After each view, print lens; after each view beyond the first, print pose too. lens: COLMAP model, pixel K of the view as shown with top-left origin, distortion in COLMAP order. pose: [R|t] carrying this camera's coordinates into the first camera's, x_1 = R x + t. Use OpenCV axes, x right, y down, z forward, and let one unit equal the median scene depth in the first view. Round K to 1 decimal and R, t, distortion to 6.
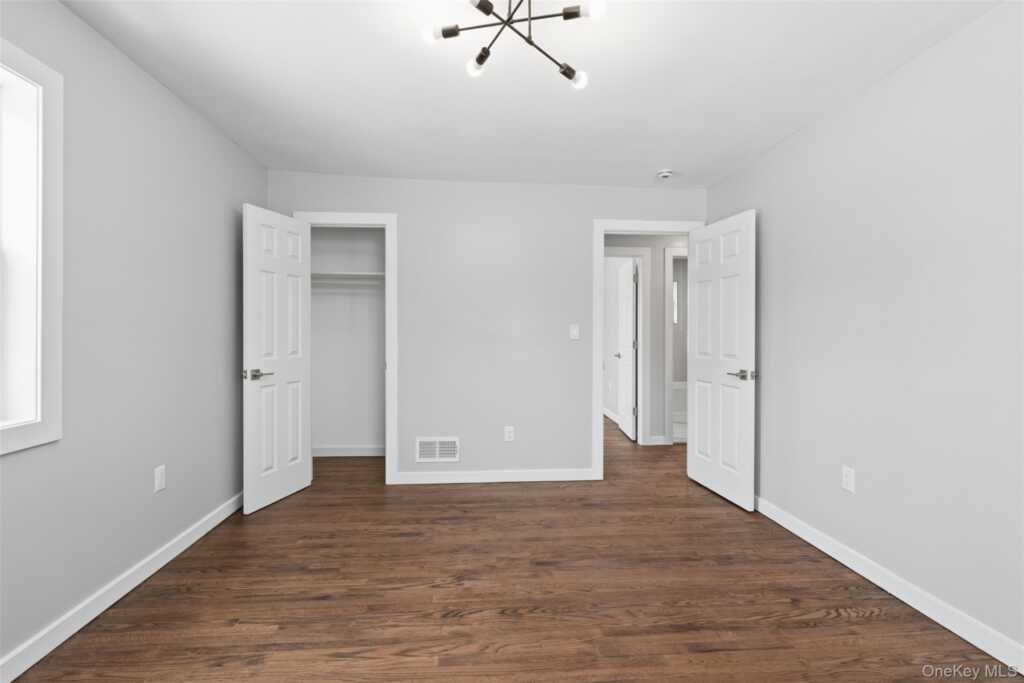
lens RADIAL K [[454.7, 0, 508.8], [0, 454.7, 337.2], [0, 0, 1]] dist [-0.002678, 0.000021]
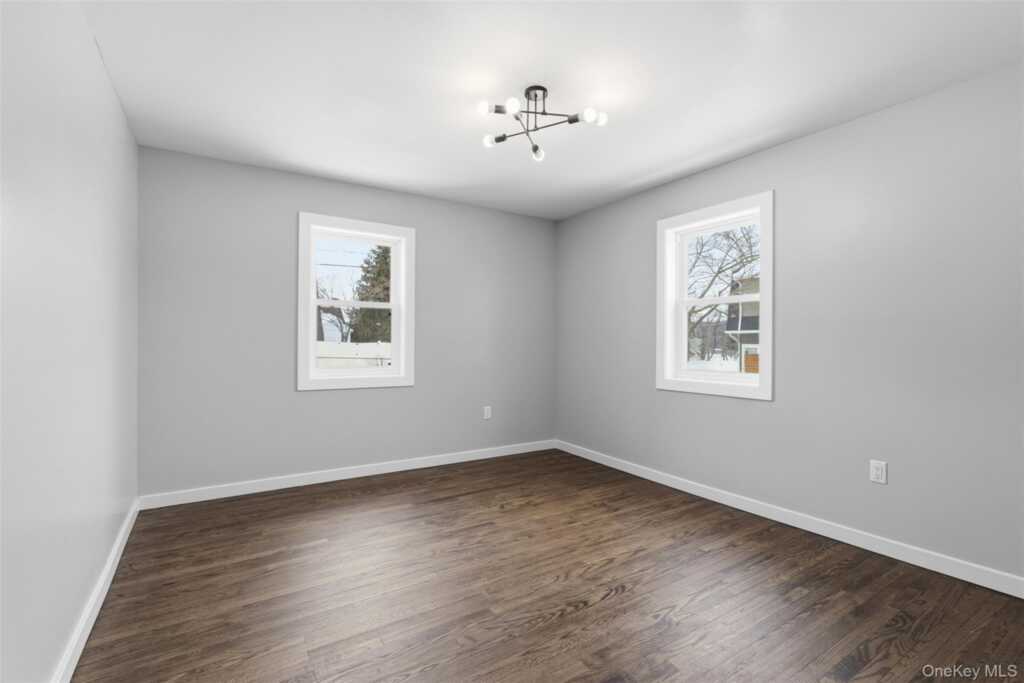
lens RADIAL K [[454.7, 0, 508.8], [0, 454.7, 337.2], [0, 0, 1]] dist [-0.002678, 0.000021]
pose [[-0.881687, -0.014697, -0.471606, 0.676215], [-0.010020, 0.999873, -0.012427, 0.012677], [0.471728, -0.006231, -0.881722, 1.943451]]
